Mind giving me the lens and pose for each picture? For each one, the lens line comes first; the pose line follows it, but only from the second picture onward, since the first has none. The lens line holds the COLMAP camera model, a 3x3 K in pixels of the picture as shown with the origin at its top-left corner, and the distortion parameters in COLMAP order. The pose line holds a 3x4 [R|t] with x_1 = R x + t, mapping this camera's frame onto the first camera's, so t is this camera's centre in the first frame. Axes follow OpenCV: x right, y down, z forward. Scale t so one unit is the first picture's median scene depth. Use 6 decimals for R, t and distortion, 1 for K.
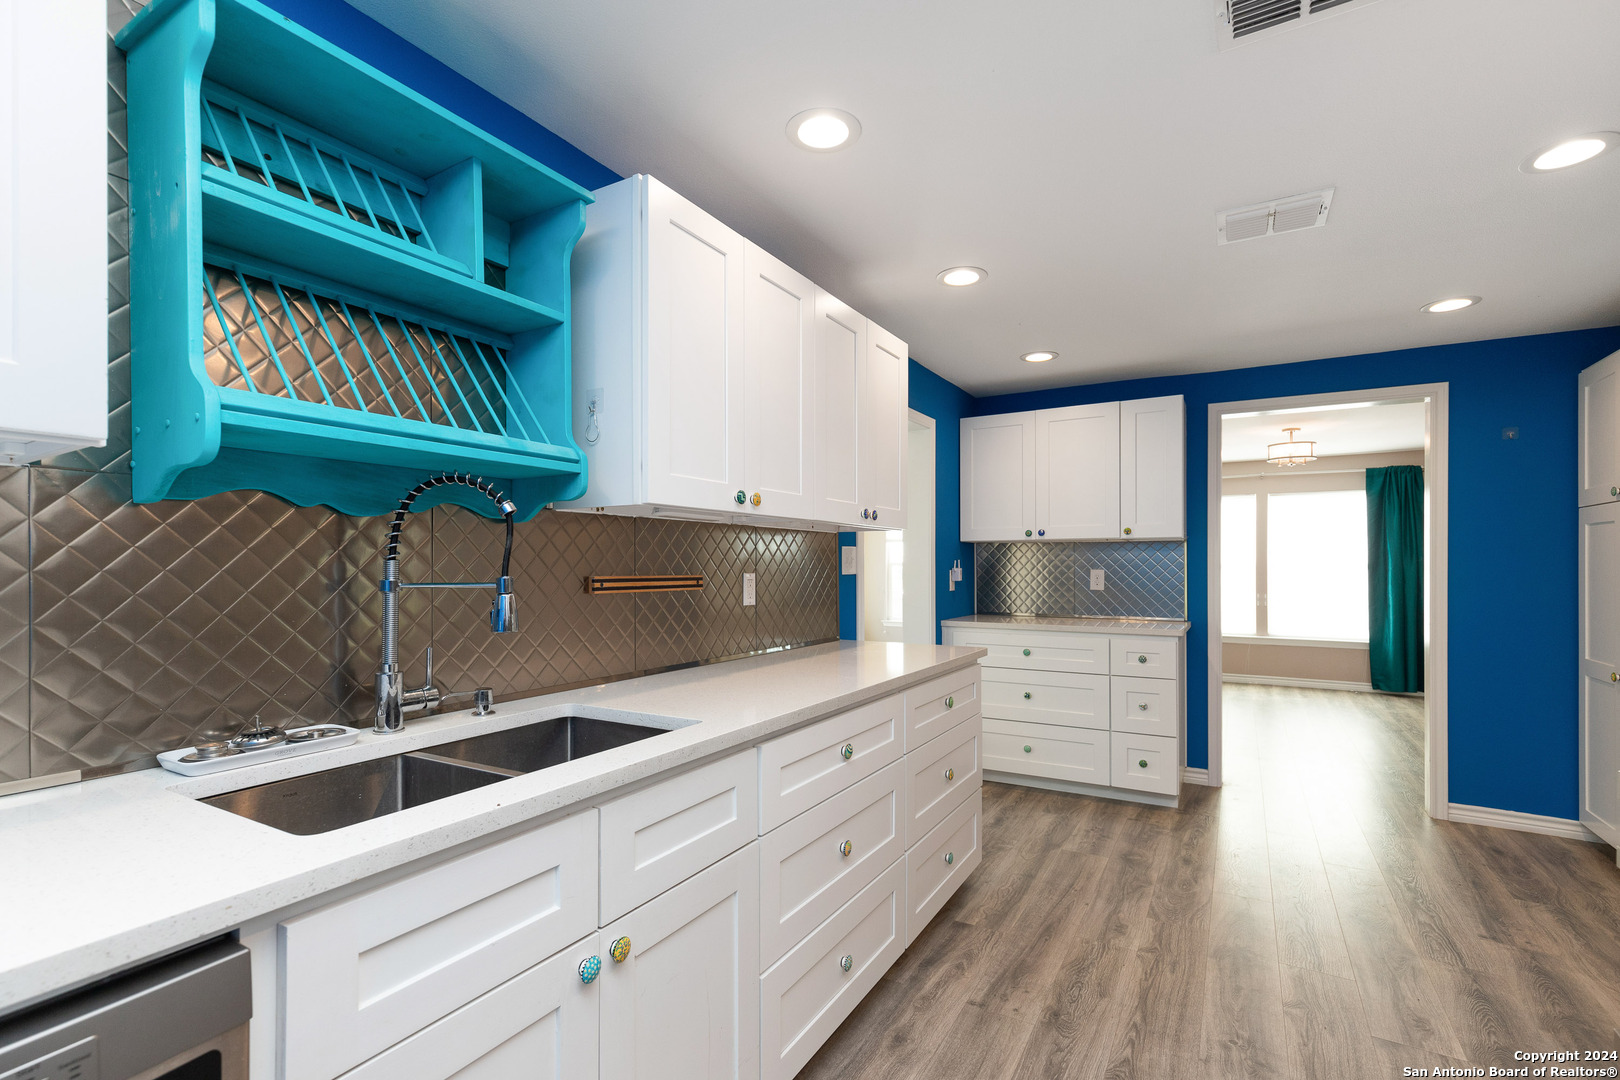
lens RADIAL K [[737.1, 0, 803.4], [0, 737.1, 573.1], [0, 0, 1]] dist [0.021270, 0.000034]
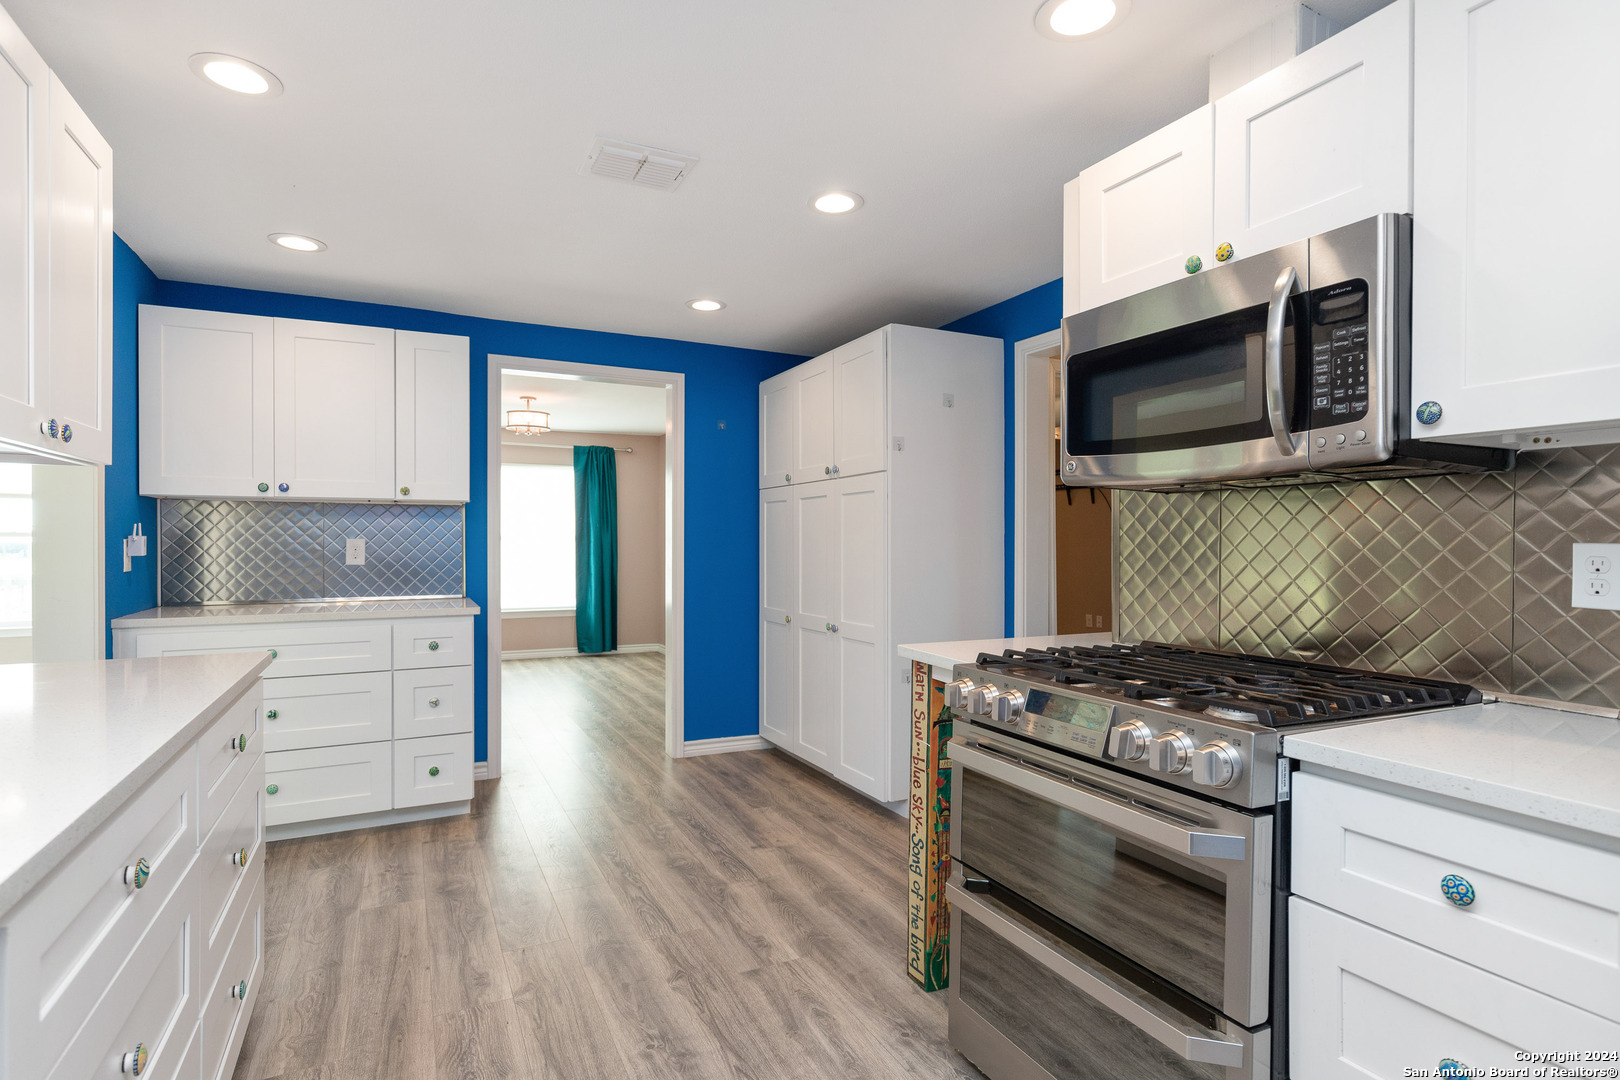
lens RADIAL K [[825.4, 0, 802.6], [0, 825.4, 548.6], [0, 0, 1]] dist [0.002859, 0.000170]
pose [[0.553794, -0.007875, 0.832617, -0.083779], [0.007474, 0.999962, 0.004487, 0.006667], [-0.832620, 0.003739, 0.553832, 0.145729]]
